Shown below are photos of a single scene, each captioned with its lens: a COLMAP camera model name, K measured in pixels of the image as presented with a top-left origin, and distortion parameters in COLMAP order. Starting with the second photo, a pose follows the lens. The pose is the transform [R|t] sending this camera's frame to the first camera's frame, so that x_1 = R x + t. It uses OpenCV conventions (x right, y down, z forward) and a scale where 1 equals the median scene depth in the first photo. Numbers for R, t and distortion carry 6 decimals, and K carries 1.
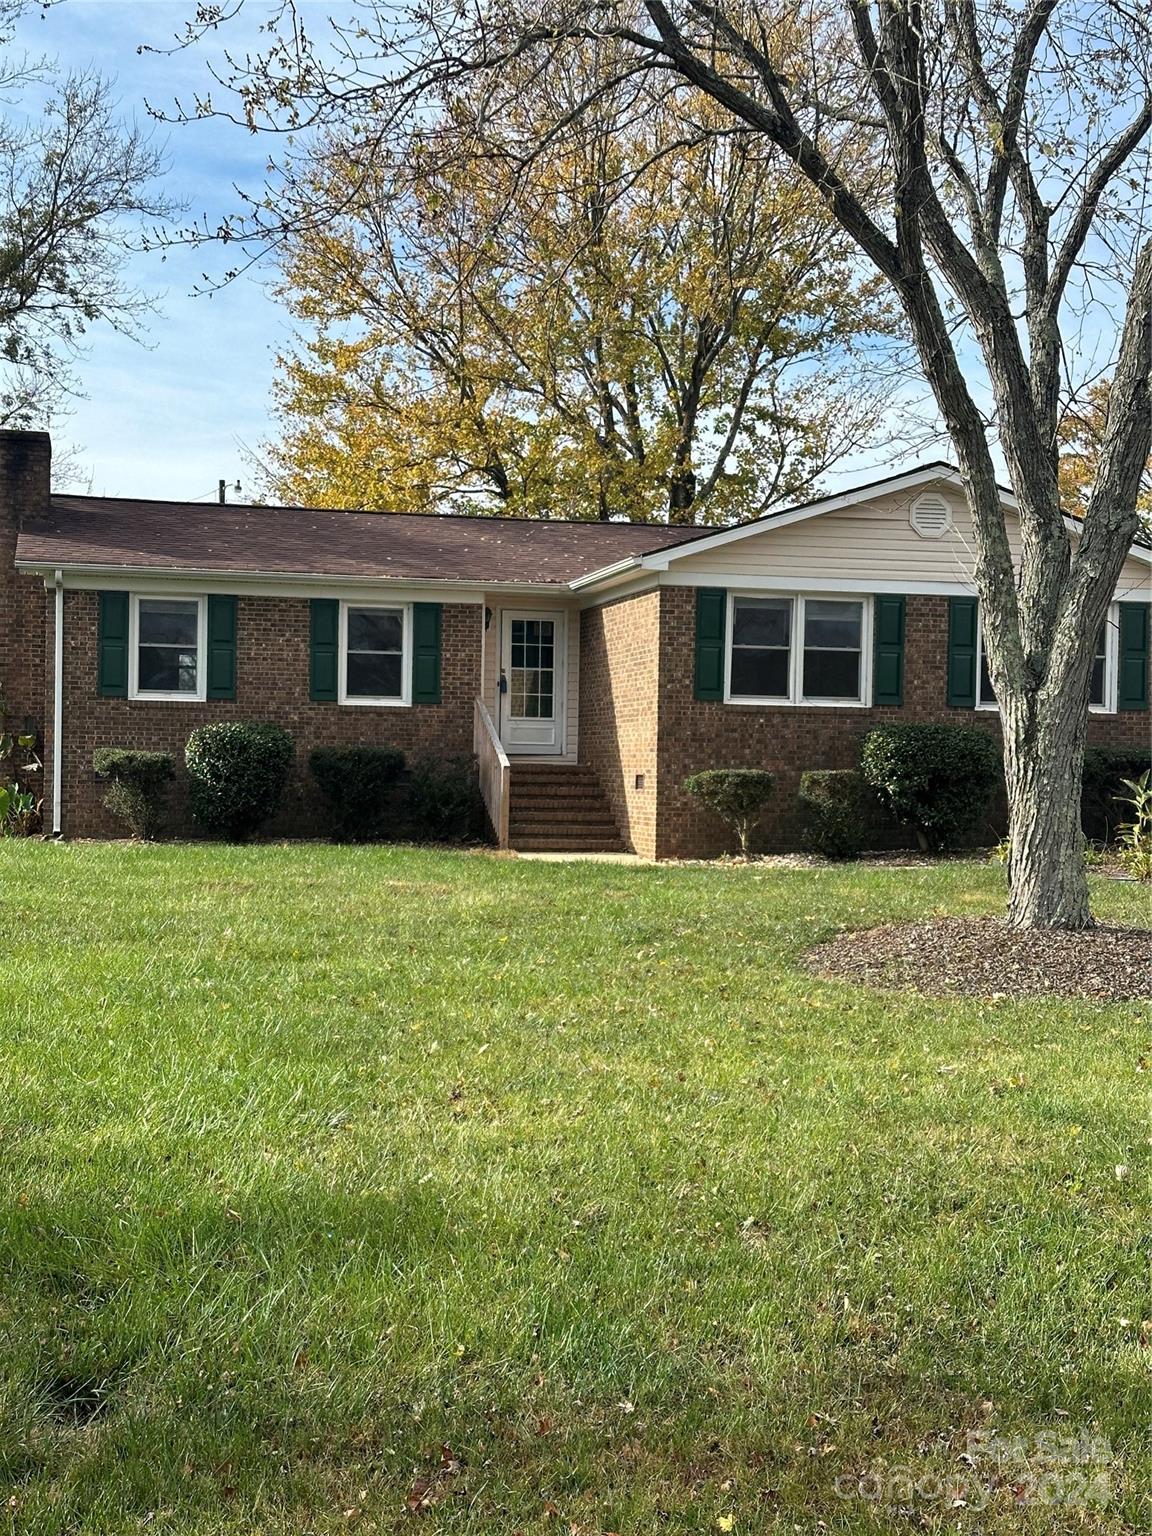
lens RADIAL K [[2125.9, 0, 591.9], [0, 2125.9, 795.5], [0, 0, 1]] dist [0.147893, 0.000000]
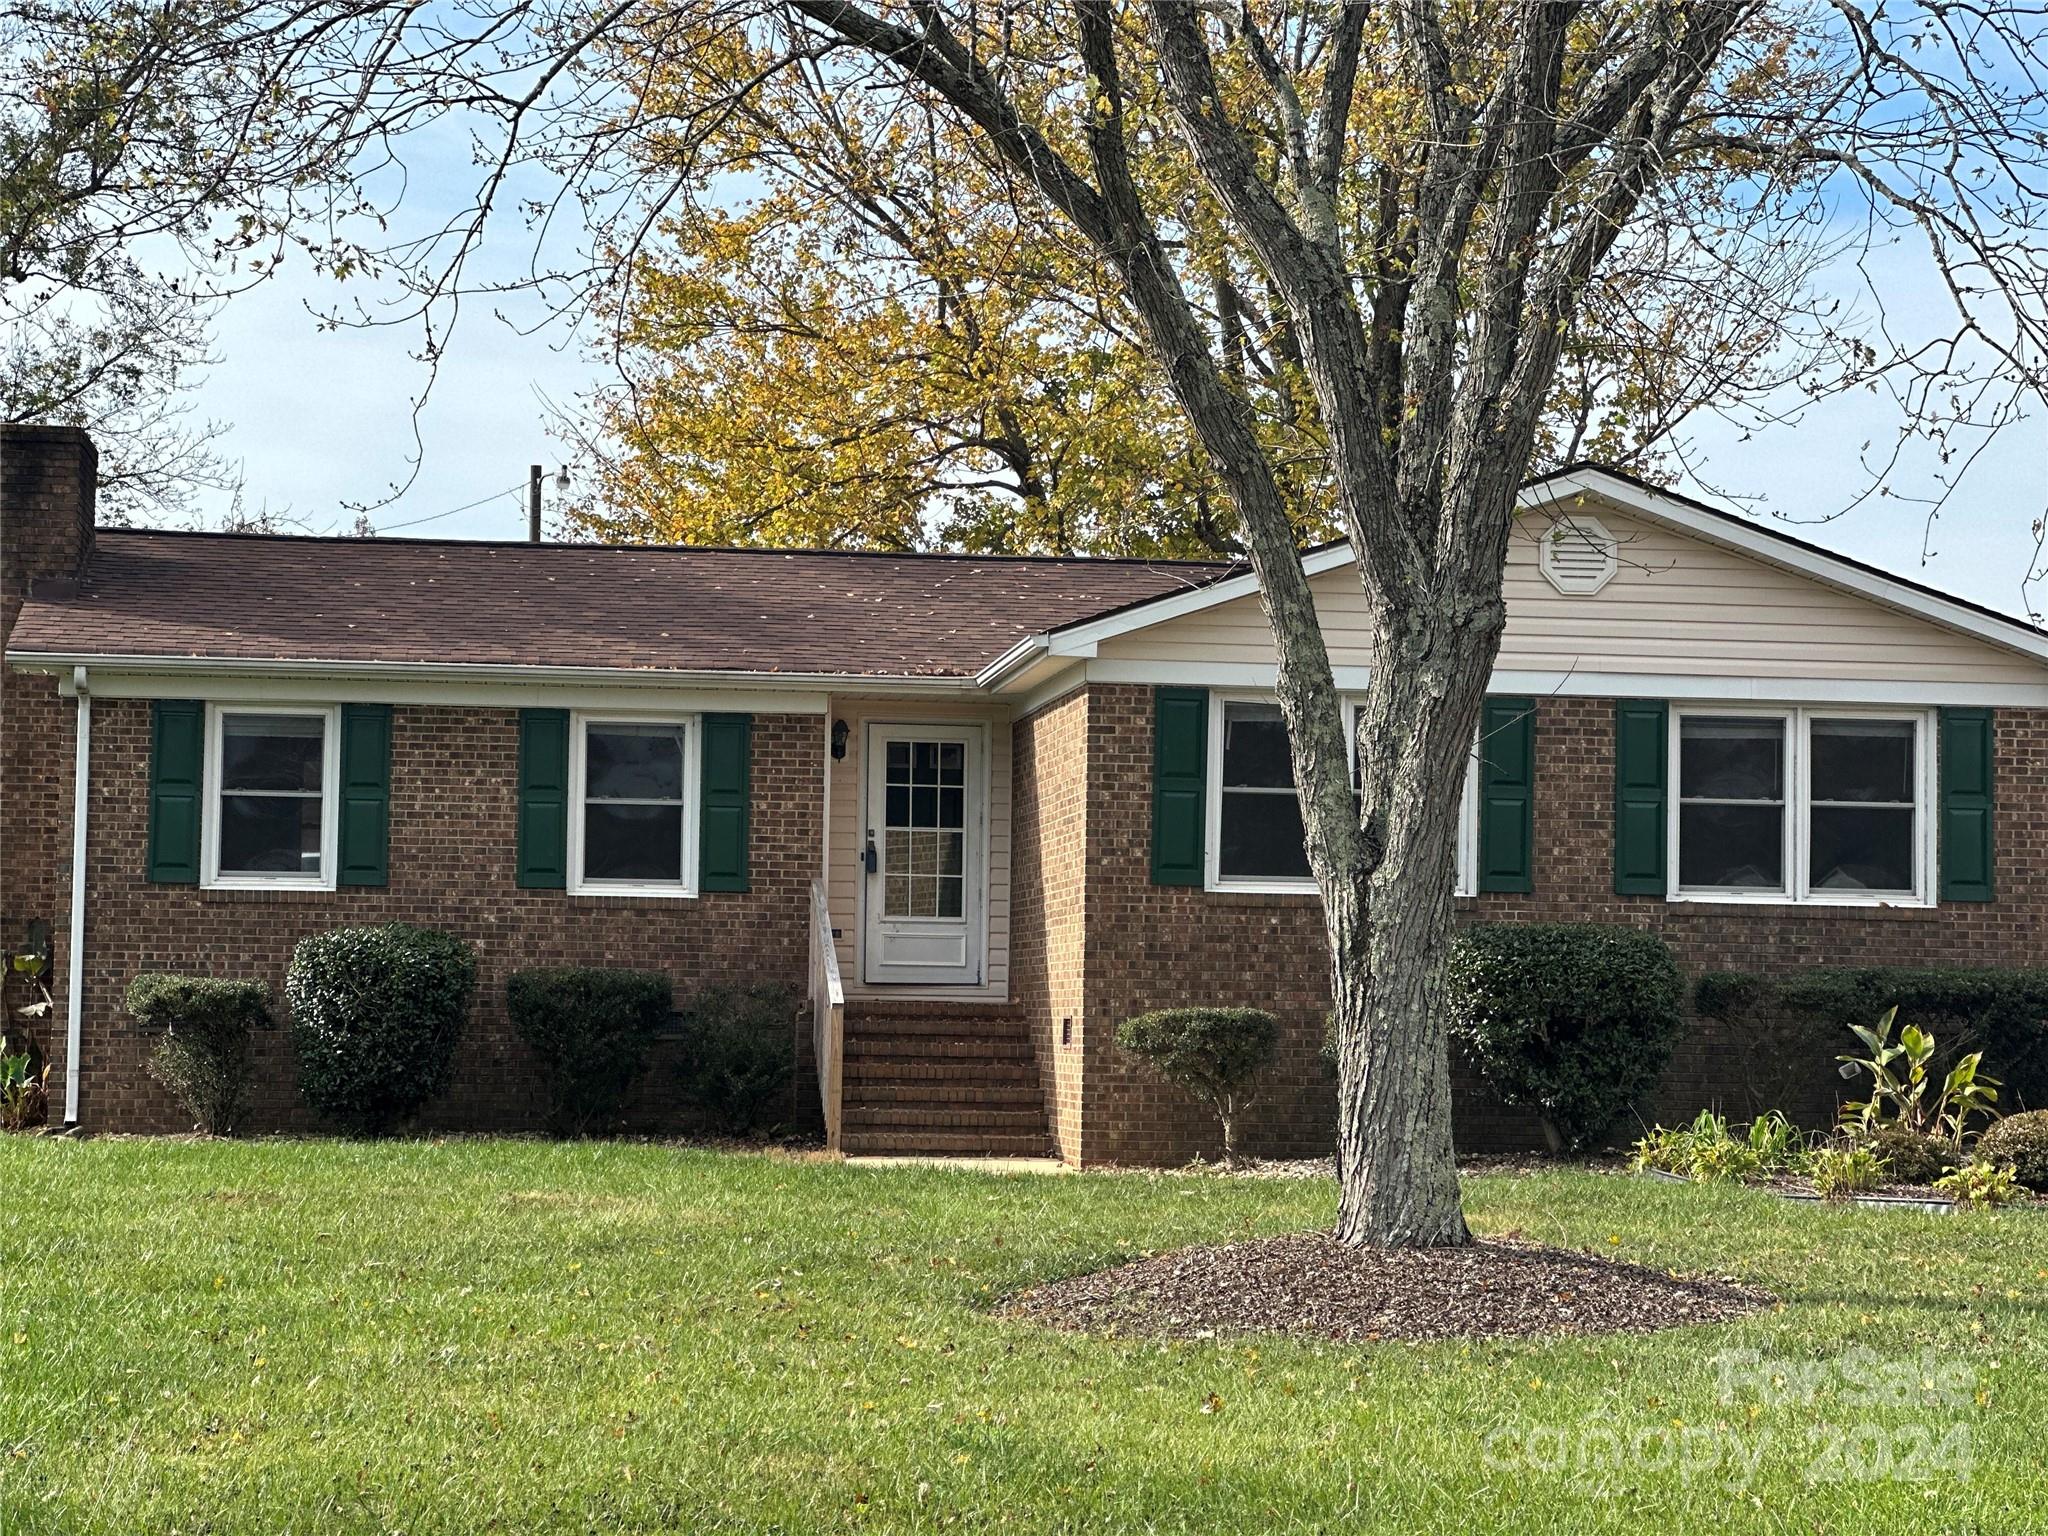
lens RADIAL K [[4596.9, 0, 1024.8], [0, 4596.9, 769.5], [0, 0, 1]] dist [0.160905, 0.000000]
pose [[0.994265, -0.006711, -0.106731, 0.135181], [-0.000624, 0.997648, -0.068541, 0.007829], [0.106940, 0.068214, 0.991923, -0.201801]]
